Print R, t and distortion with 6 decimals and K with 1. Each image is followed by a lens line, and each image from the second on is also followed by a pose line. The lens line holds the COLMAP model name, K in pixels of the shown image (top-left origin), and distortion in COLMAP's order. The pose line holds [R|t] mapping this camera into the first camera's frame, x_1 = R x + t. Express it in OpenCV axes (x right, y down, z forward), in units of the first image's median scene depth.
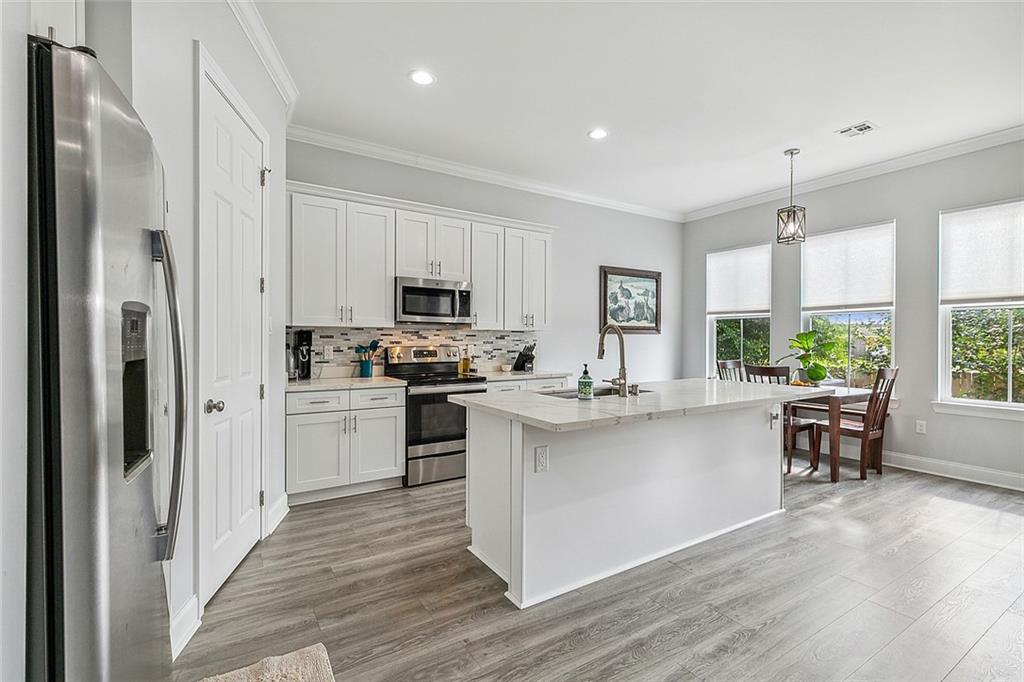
lens RADIAL K [[472.0, 0, 512.5], [0, 472.0, 340.1], [0, 0, 1]] dist [0.001328, -0.000138]
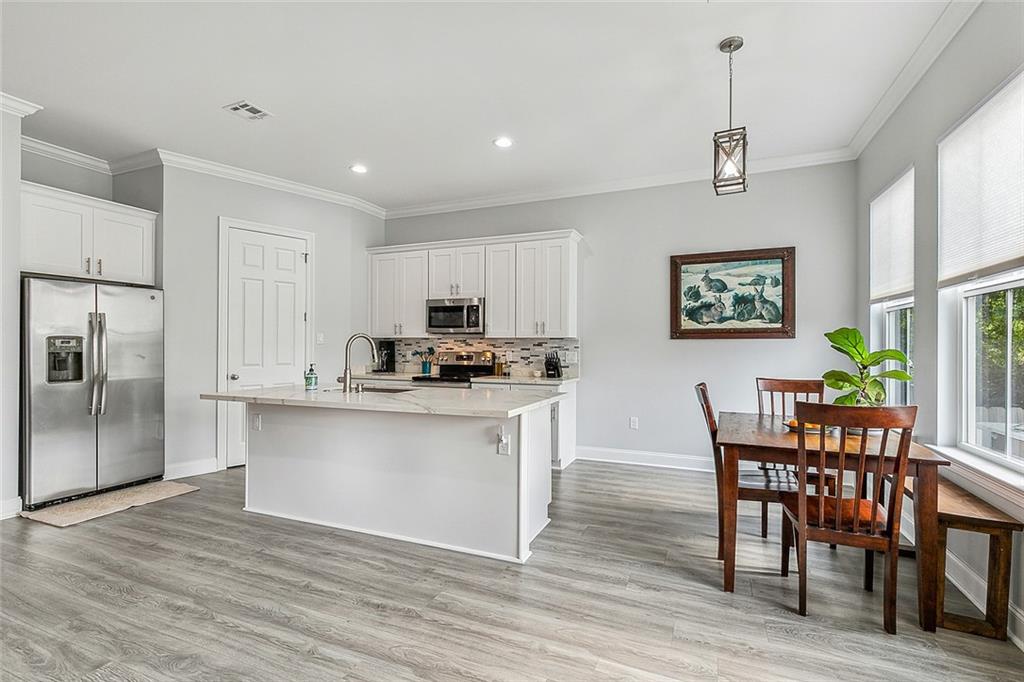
lens RADIAL K [[472.0, 0, 514.9], [0, 472.0, 342.4], [0, 0, 1]] dist [0.001328, -0.000138]
pose [[0.563067, -0.008608, -0.826366, 0.901046], [-0.000904, 0.999939, -0.011033, 0.001575], [0.826411, 0.006960, 0.563025, 0.400263]]
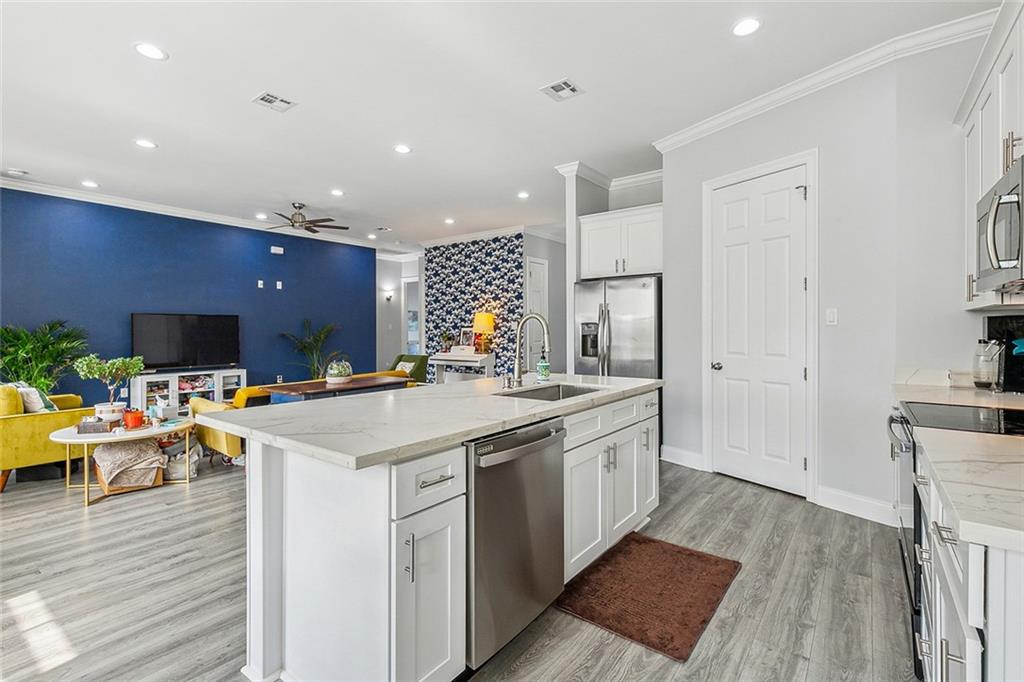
lens RADIAL K [[472.0, 0, 515.4], [0, 472.0, 336.1], [0, 0, 1]] dist [0.001328, -0.000138]
pose [[-0.937689, -0.001423, -0.347472, 0.350185], [-0.004574, 0.999956, 0.008250, 0.004739], [0.347445, 0.009325, -0.937654, 1.154990]]
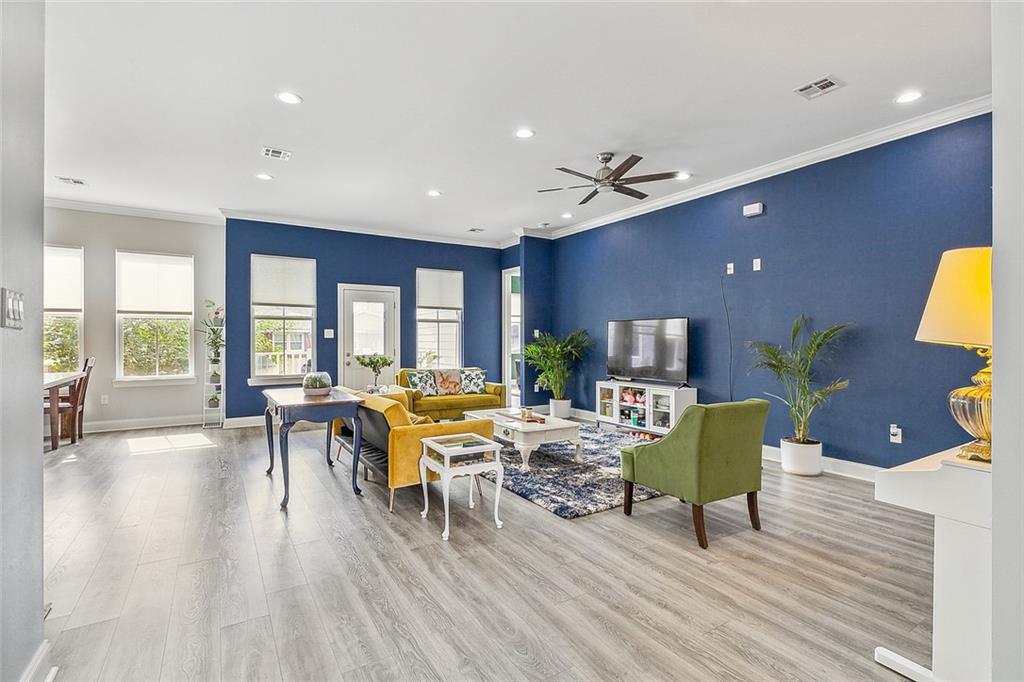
lens RADIAL K [[483.0, 0, 513.8], [0, 483.0, 342.2], [0, 0, 1]] dist [-0.001643, 0.000039]
pose [[0.002409, -0.015046, 0.999884, -0.544675], [0.002872, 0.999883, 0.015039, -0.004148], [-0.999993, 0.002836, 0.002452, -0.215409]]
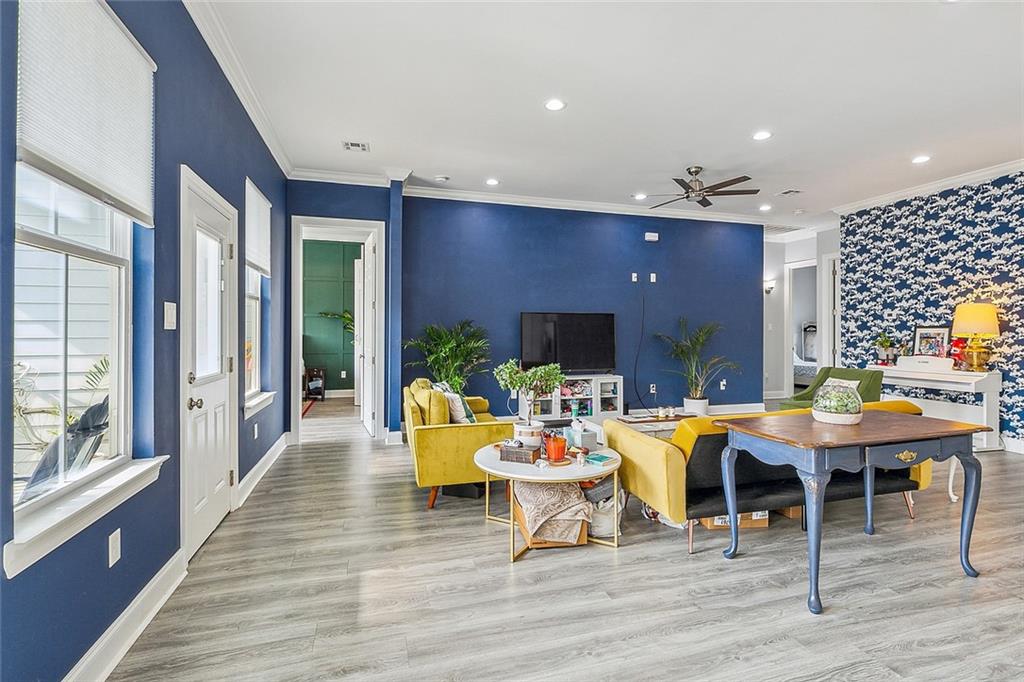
lens RADIAL K [[468.7, 0, 513.5], [0, 468.7, 333.2], [0, 0, 1]] dist [0.016114, 0.000139]
pose [[-0.961994, -0.012969, 0.272762, 0.578064], [-0.011053, 0.999902, 0.008559, 0.001653], [-0.272847, 0.005219, -0.962043, 0.757178]]
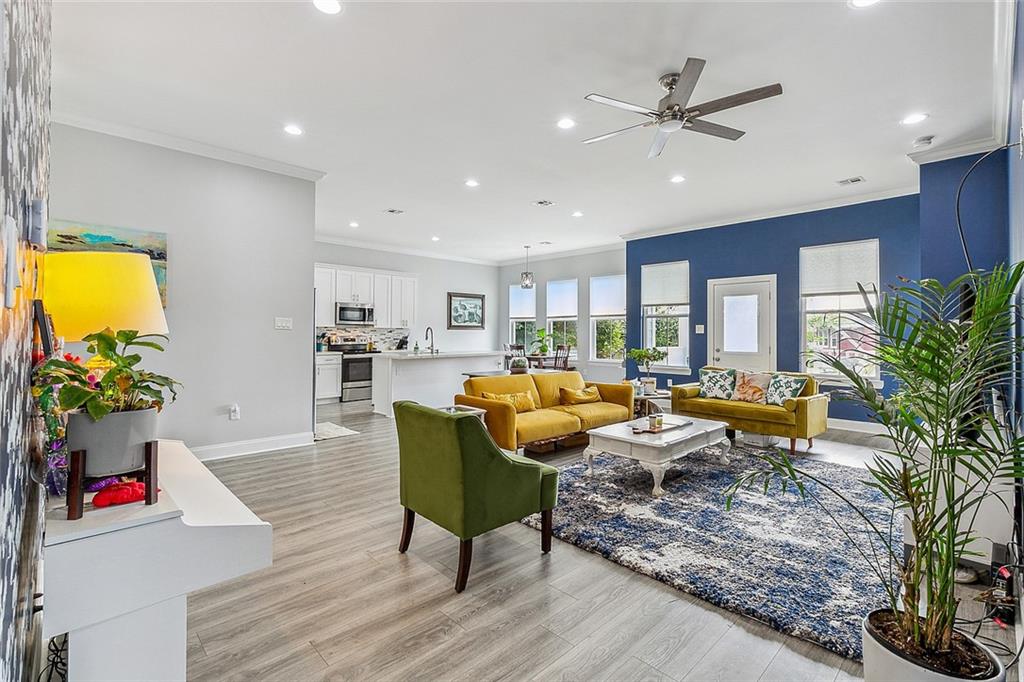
lens RADIAL K [[472.0, 0, 513.8], [0, 472.0, 332.3], [0, 0, 1]] dist [0.001328, -0.000138]
pose [[0.981391, -0.000921, 0.192016, 0.110220], [0.001619, 0.999993, -0.003482, 0.005194], [-0.192012, 0.003728, 0.981386, -1.068363]]
